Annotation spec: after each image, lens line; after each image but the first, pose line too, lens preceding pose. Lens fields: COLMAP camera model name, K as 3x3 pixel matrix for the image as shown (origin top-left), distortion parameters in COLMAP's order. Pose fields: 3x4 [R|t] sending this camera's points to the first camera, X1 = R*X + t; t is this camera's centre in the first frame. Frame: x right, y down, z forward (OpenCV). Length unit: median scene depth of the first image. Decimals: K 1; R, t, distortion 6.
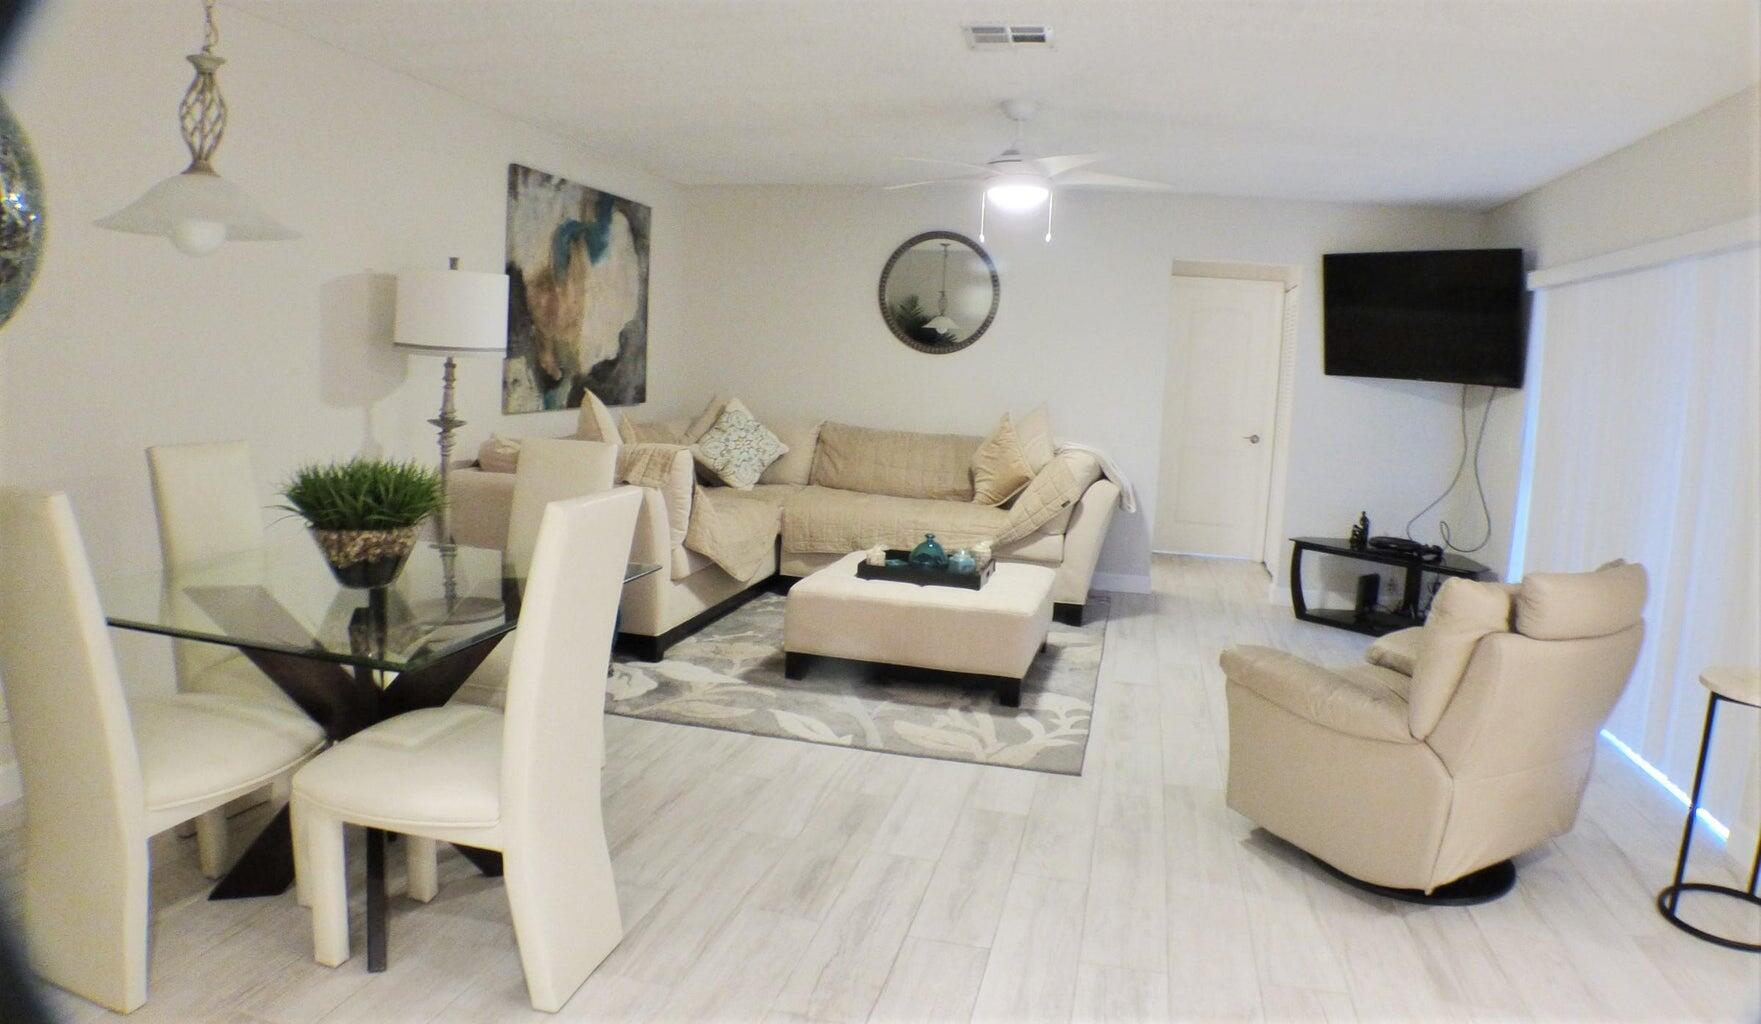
lens RADIAL K [[1165.2, 0, 880.5], [0, 1165.2, 512.0], [0, 0, 1]] dist [-0.150999, -0.000070]
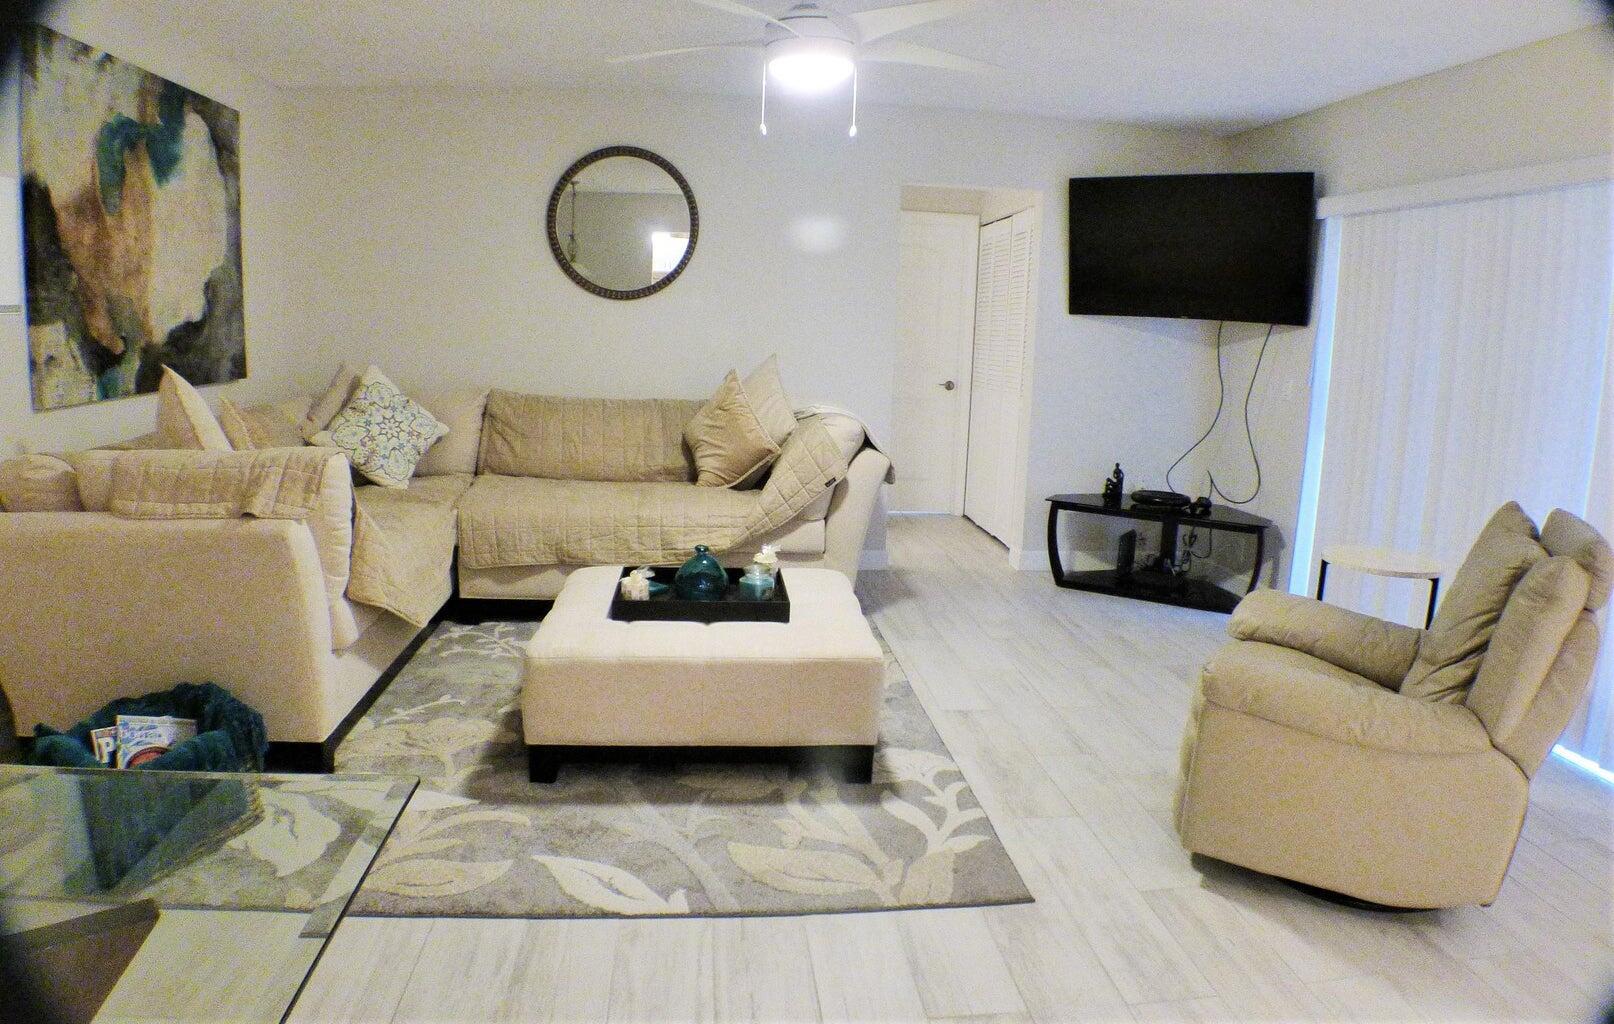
lens RADIAL K [[1042.0, 0, 807.0], [0, 1042.0, 512.0], [0, 0, 1]] dist [-0.138875, 0.023323]
pose [[0.942810, -0.079423, 0.323730, -0.090399], [0.059054, 0.995634, 0.072283, -0.039360], [-0.328057, -0.049032, 0.943385, 0.318922]]
